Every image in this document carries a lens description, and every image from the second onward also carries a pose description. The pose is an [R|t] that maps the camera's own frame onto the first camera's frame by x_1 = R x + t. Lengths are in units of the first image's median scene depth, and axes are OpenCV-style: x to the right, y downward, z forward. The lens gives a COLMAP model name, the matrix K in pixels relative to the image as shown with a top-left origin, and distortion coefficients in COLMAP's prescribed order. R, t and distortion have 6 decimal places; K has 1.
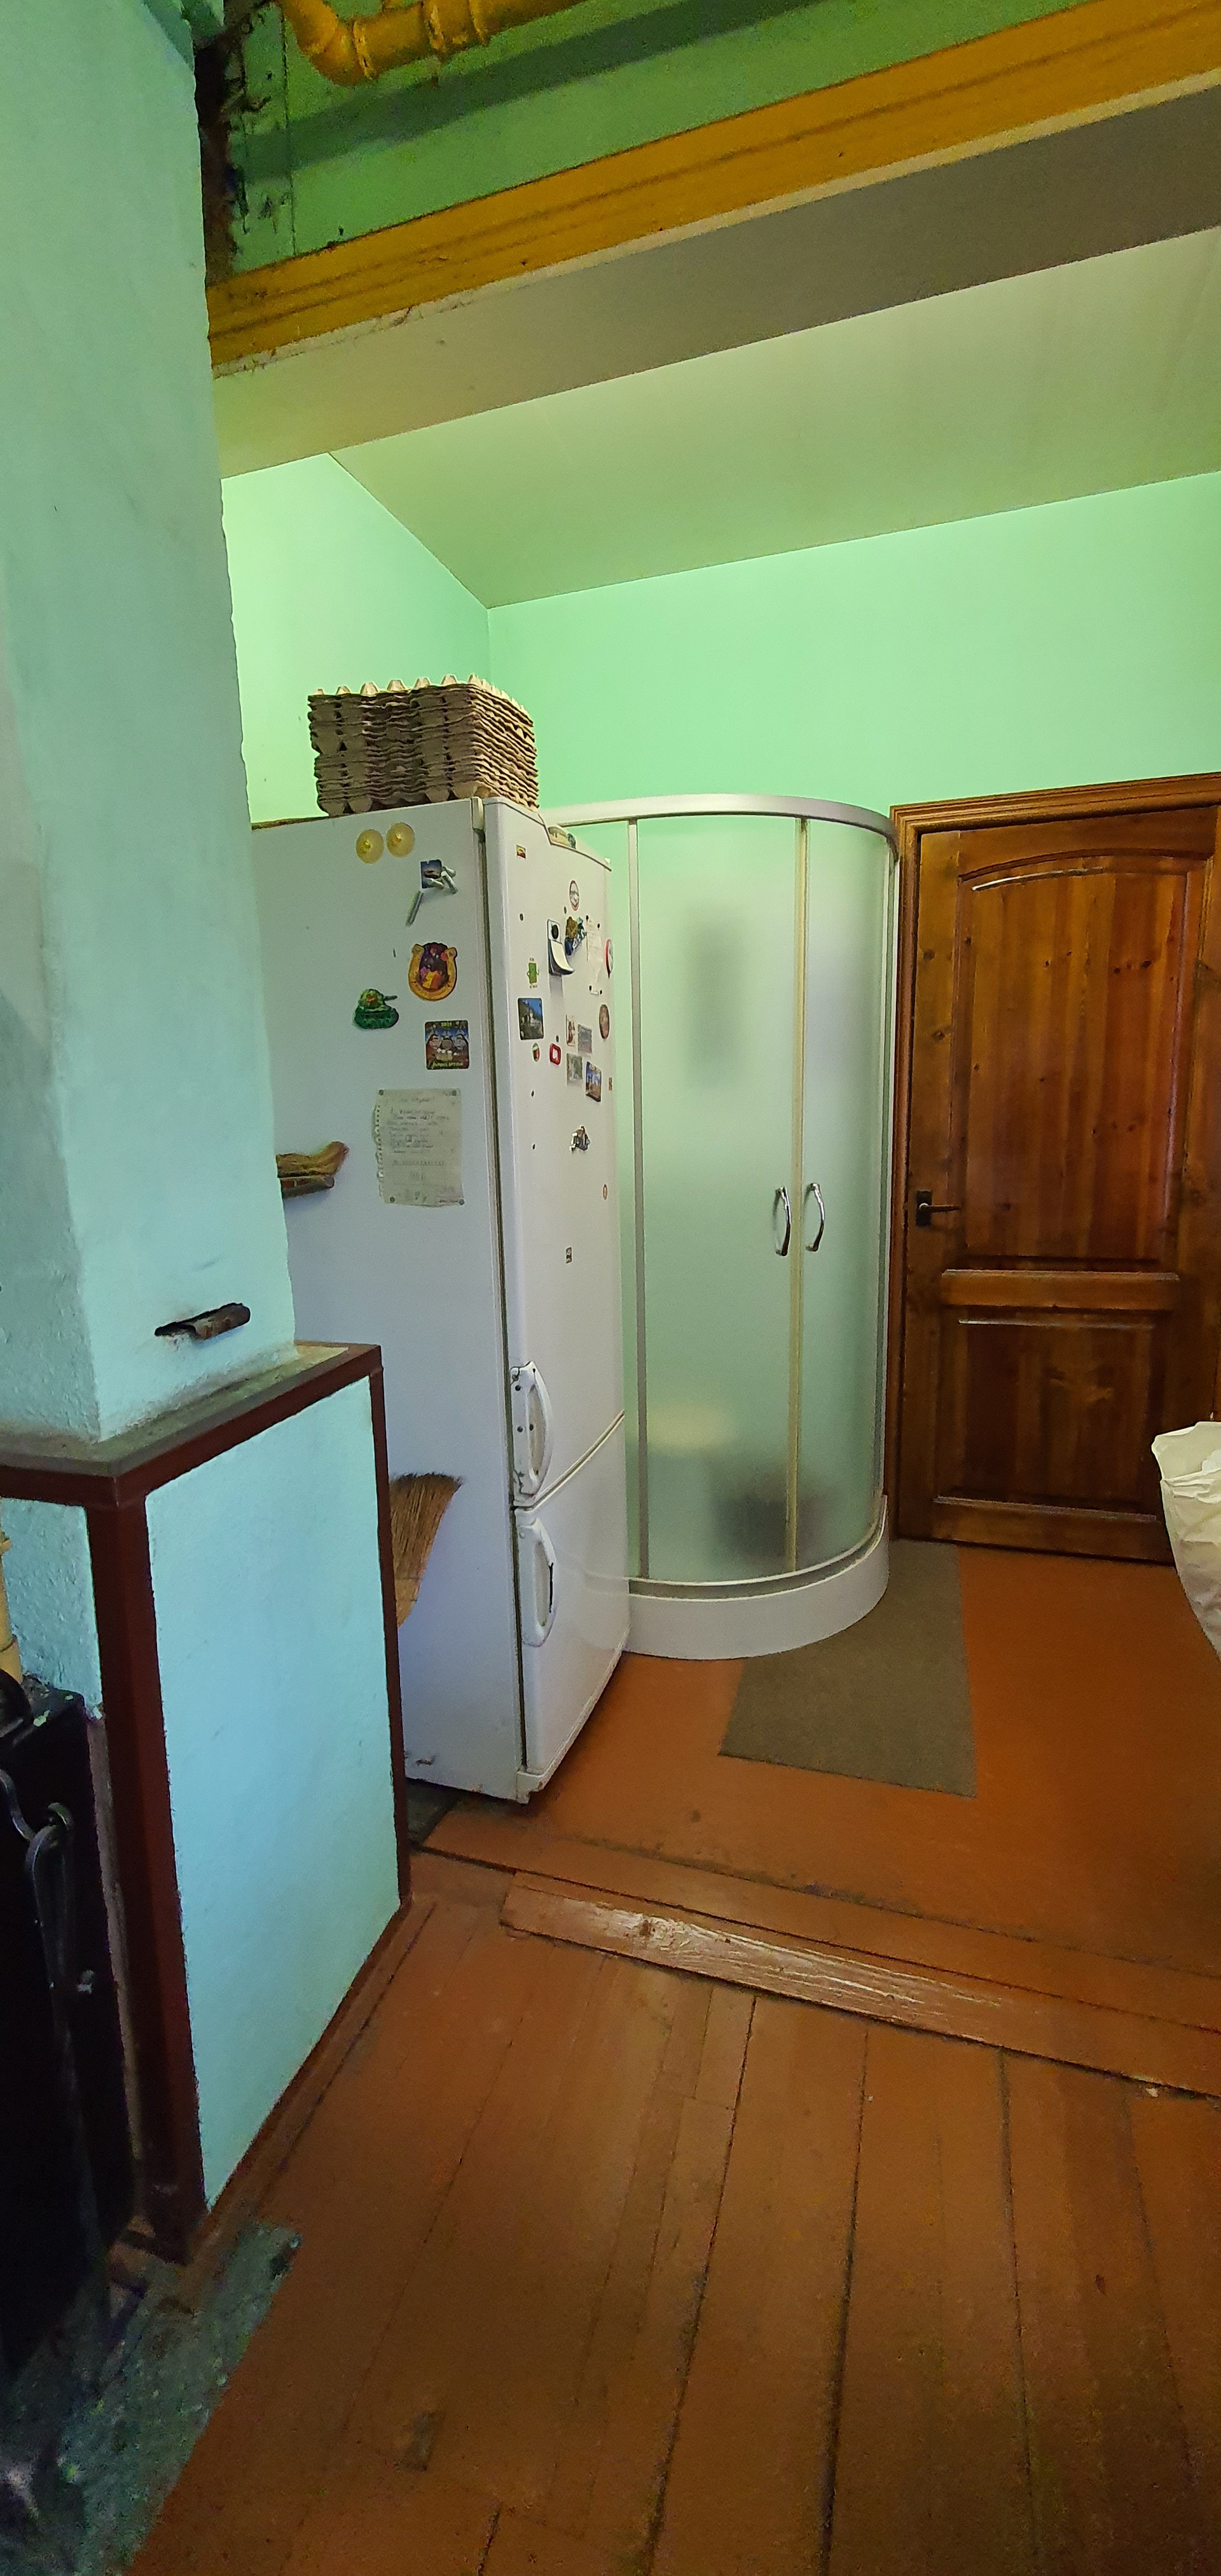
lens RADIAL K [[1028.9, 0, 604.1], [0, 1028.9, 1269.4], [0, 0, 1]] dist [0.000564, -0.001724]
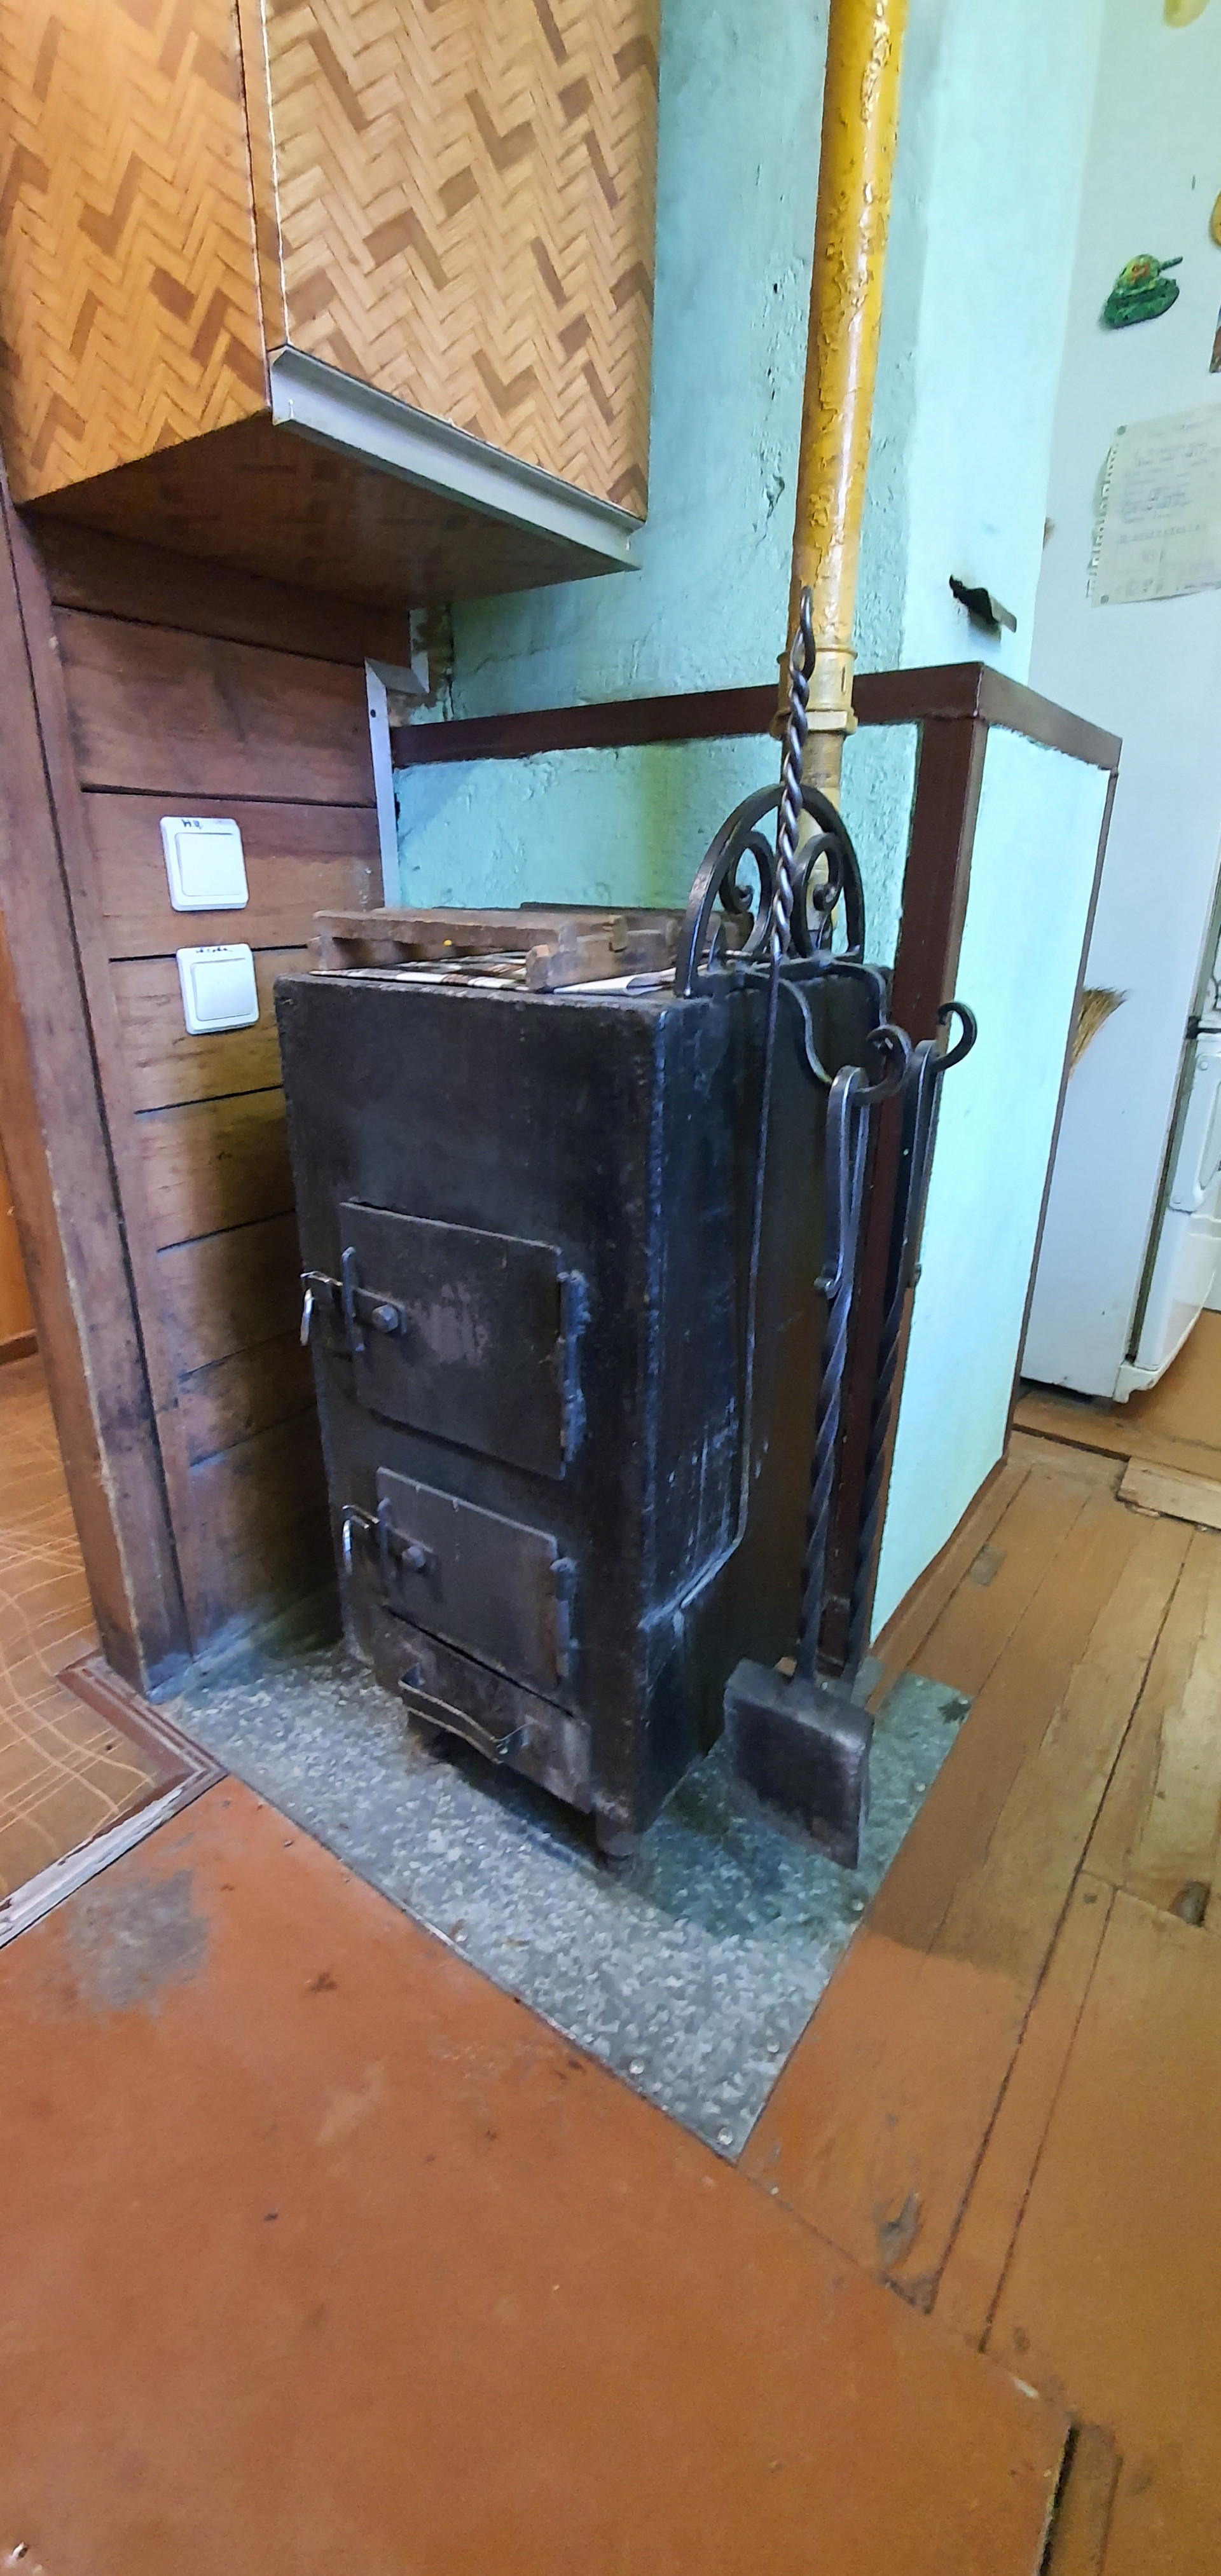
lens RADIAL K [[1028.9, 0, 592.9], [0, 1028.9, 1290.6], [0, 0, 1]] dist [0.000564, -0.001724]
pose [[0.946597, 0.135918, -0.292371, -0.277367], [-0.075744, 0.975169, 0.208105, 0.306364], [0.313396, -0.174846, 0.933387, 0.085683]]
